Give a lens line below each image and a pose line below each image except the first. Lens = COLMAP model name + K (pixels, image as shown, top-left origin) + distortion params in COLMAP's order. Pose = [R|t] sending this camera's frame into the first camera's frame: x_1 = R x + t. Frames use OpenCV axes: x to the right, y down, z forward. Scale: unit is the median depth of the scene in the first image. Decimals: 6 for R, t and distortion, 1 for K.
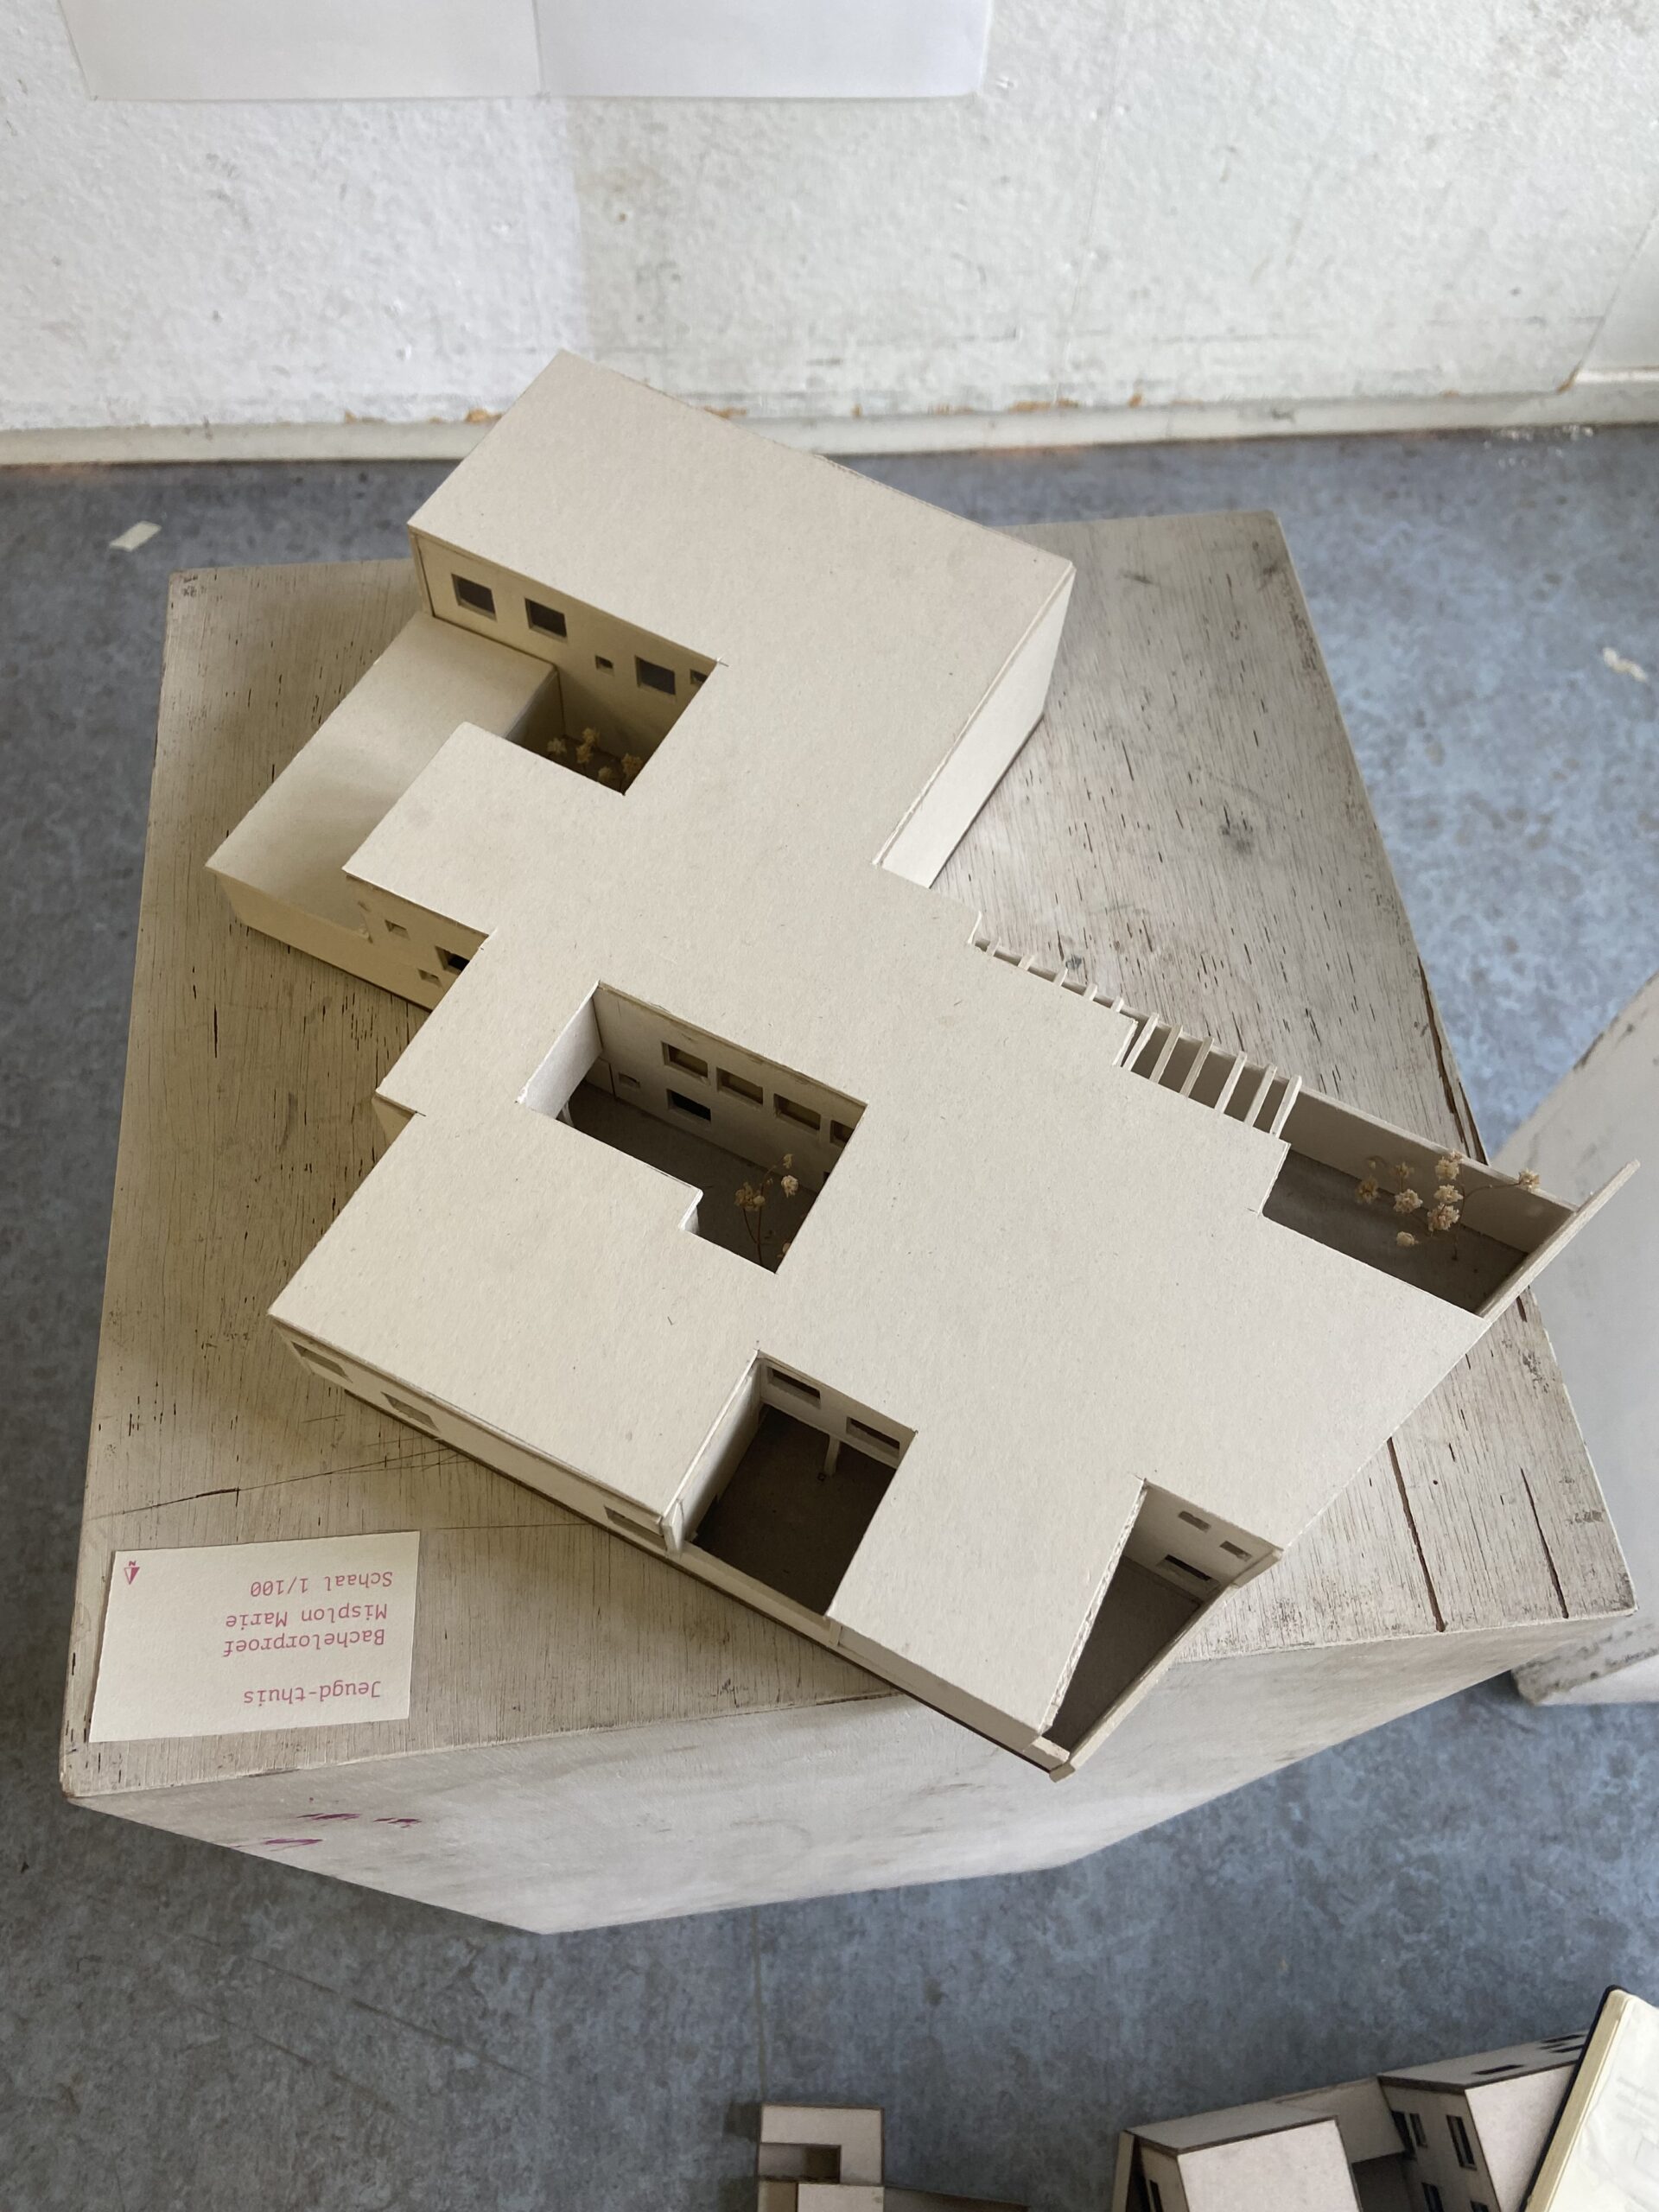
lens RADIAL K [[1714.9, 0, 829.5], [0, 1714.9, 1106.0], [0, 0, 1]] dist [0.028177, 0.000561]
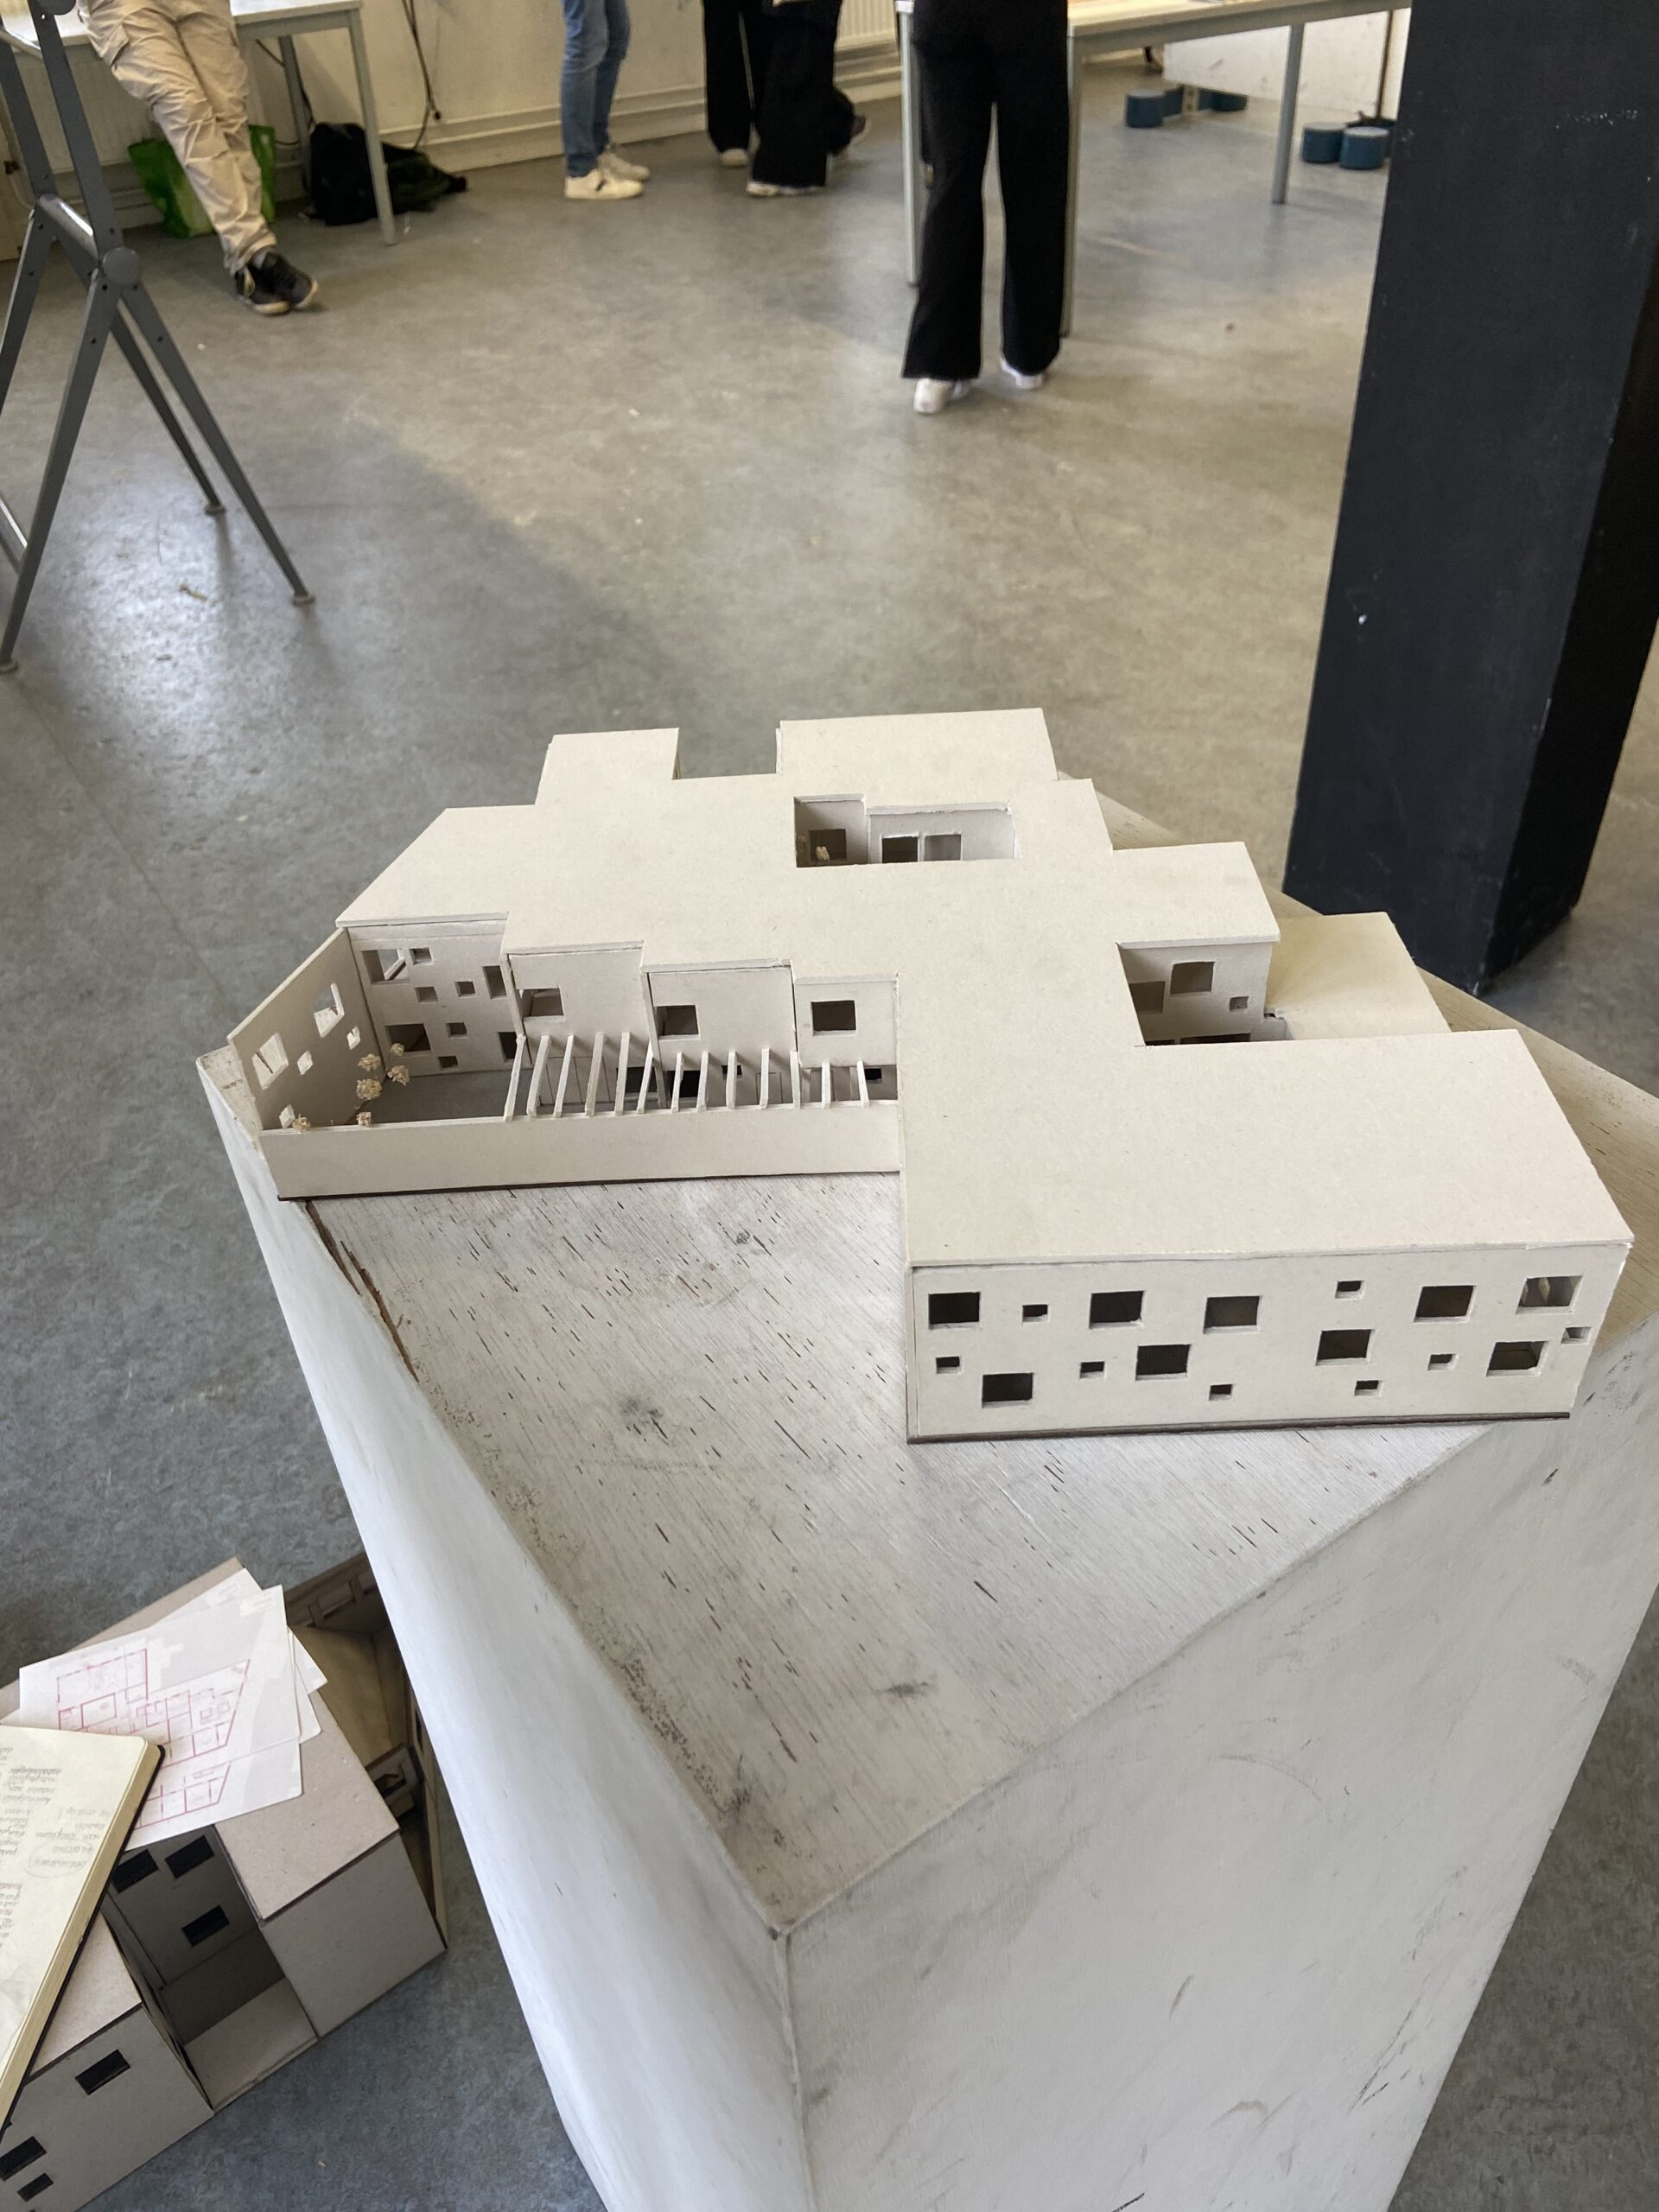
lens RADIAL K [[1667.1, 0, 829.5], [0, 1667.1, 1106.0], [0, 0, 1]] dist [-0.000718, -0.000683]
pose [[-0.883796, 0.279869, -0.374936, 0.445669], [-0.412737, -0.088962, 0.906495, -0.996336], [0.220345, 0.955907, 0.194137, 0.735749]]
